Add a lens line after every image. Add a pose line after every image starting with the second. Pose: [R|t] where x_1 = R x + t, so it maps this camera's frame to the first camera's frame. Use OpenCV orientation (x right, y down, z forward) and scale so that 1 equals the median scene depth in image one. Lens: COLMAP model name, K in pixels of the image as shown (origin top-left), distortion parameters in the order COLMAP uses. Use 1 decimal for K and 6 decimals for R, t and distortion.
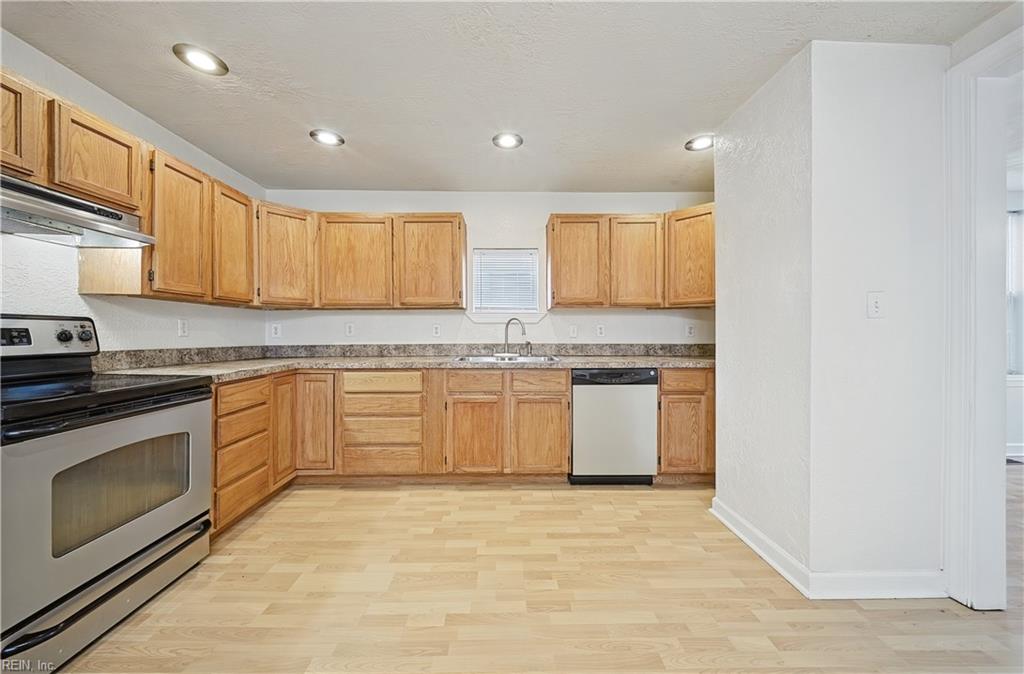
lens RADIAL K [[357.0, 0, 506.9], [0, 357.0, 336.4], [0, 0, 1]] dist [0.012463, -0.006327]
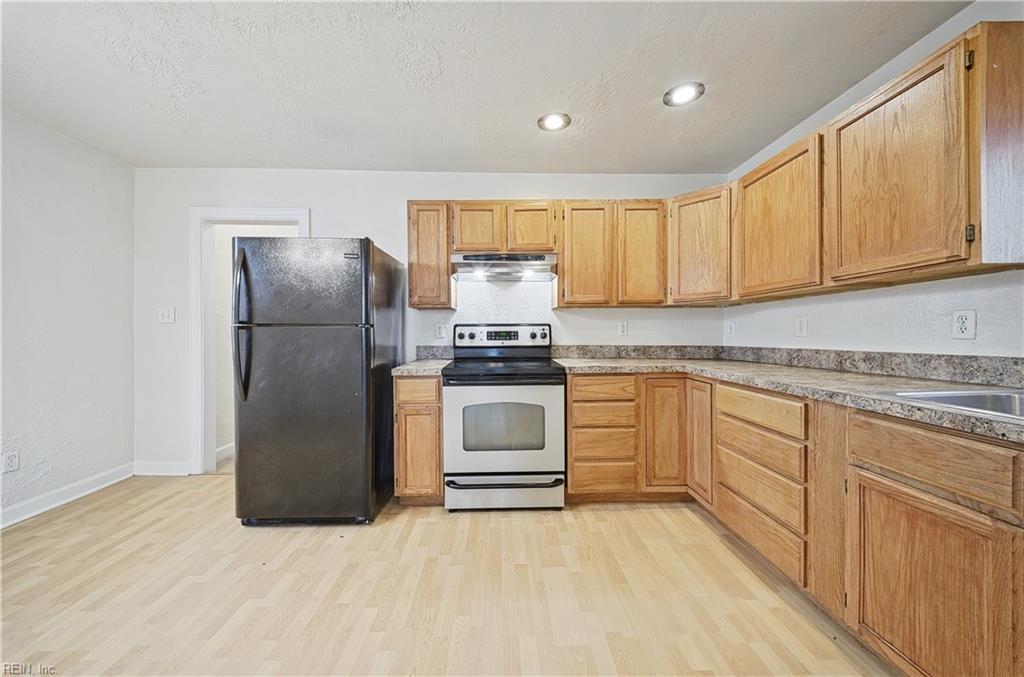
lens RADIAL K [[357.0, 0, 506.9], [0, 357.0, 337.9], [0, 0, 1]] dist [0.012463, -0.006327]
pose [[0.008862, 0.011524, -0.999894, 0.300758], [-0.002525, 0.999931, 0.011502, -0.005017], [0.999958, 0.002423, 0.008890, 0.548832]]
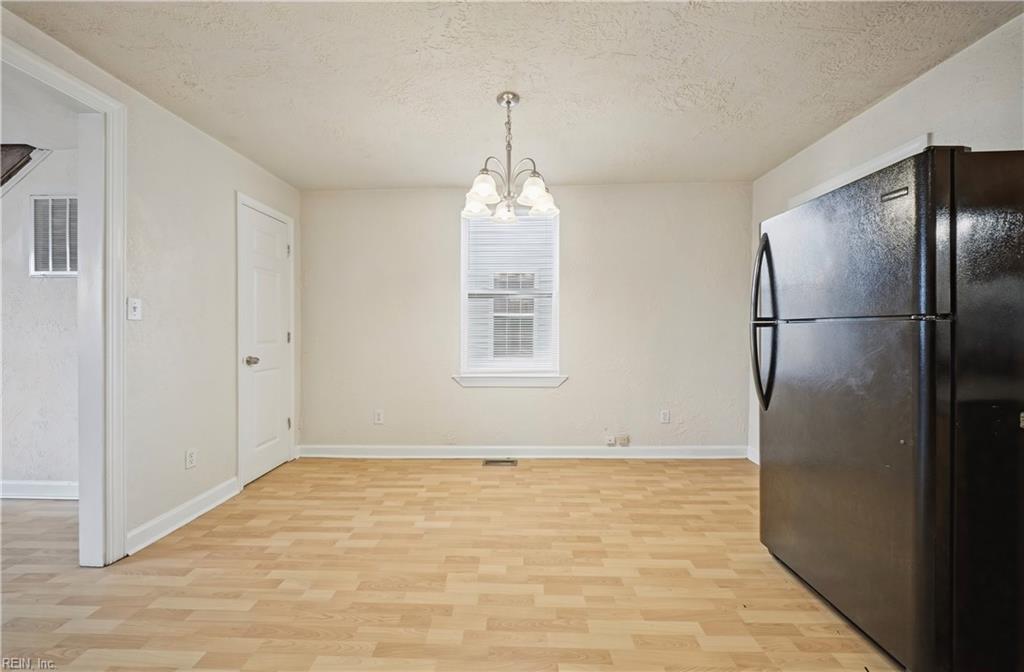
lens RADIAL K [[358.8, 0, 506.9], [0, 358.8, 332.6], [0, 0, 1]] dist [0.000270, -0.000031]
pose [[-0.999179, 0.000871, 0.040515, -0.032273], [0.001001, 0.999994, 0.003181, -0.005349], [-0.040512, 0.003219, -0.999174, 0.683762]]
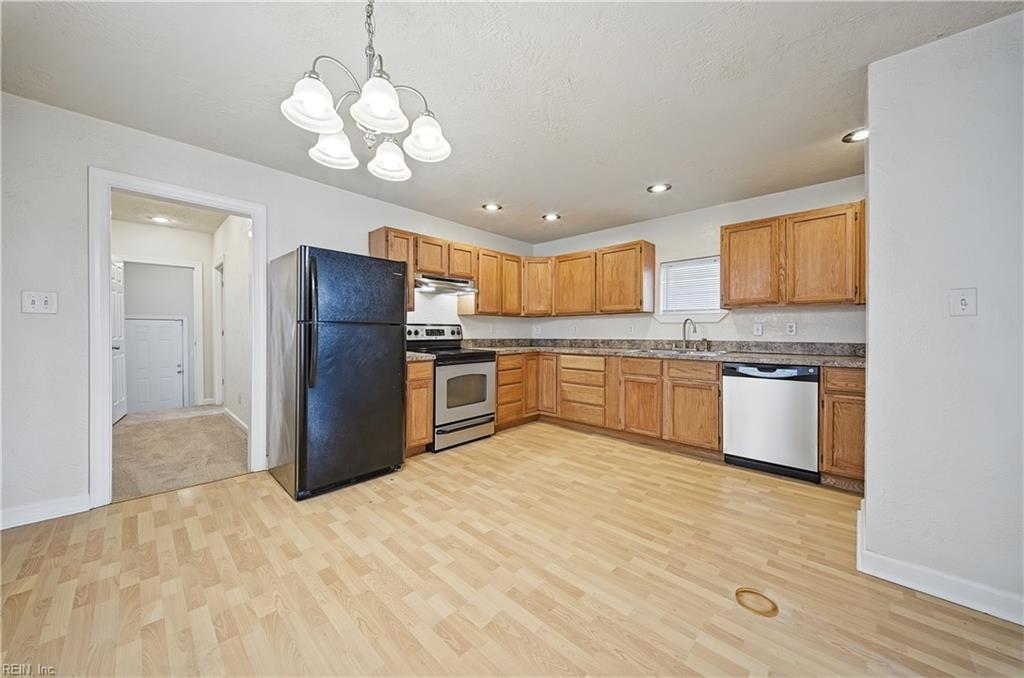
lens RADIAL K [[354.3, 0, 507.5], [0, 354.3, 336.1], [0, 0, 1]] dist [-0.000256, -0.000037]
pose [[0.715276, 0.009977, -0.698771, 0.497659], [-0.006946, 0.999950, 0.007168, 0.003021], [0.698808, -0.000273, 0.715310, -0.327558]]
